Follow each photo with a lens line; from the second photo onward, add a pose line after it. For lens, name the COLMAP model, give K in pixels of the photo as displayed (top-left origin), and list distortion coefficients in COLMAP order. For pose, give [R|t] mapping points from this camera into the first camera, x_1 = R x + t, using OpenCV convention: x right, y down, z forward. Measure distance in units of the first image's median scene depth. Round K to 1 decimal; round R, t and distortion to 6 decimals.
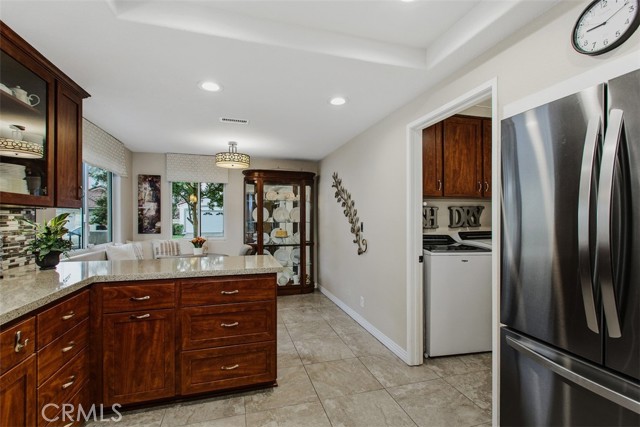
lens RADIAL K [[290.7, 0, 318.1], [0, 290.7, 215.9], [0, 0, 1]] dist [-0.000662, -0.000761]
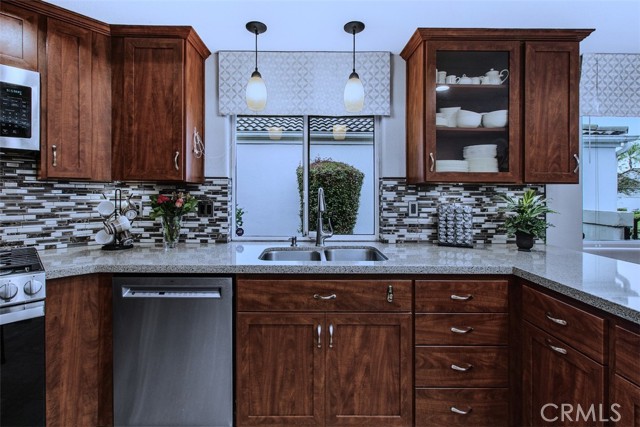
lens RADIAL K [[290.7, 0, 308.3], [0, 290.7, 195.0], [0, 0, 1]] dist [-0.000662, -0.000761]
pose [[-0.260809, 0.003055, -0.965386, 0.063907], [-0.002621, 0.999989, 0.003873, 0.002419], [0.965387, 0.003541, -0.260798, 0.257877]]
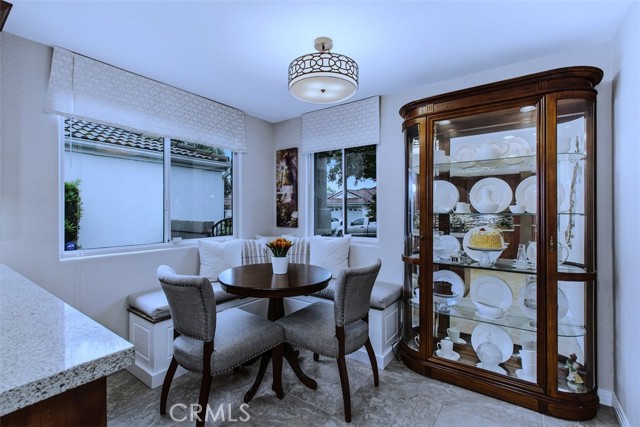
lens RADIAL K [[290.7, 0, 315.0], [0, 290.7, 211.3], [0, 0, 1]] dist [-0.000662, -0.000761]
pose [[0.610969, 0.001369, -0.791653, 0.062364], [0.004836, 0.999973, 0.005462, 0.016593], [0.791640, -0.007166, 0.610946, 0.599898]]
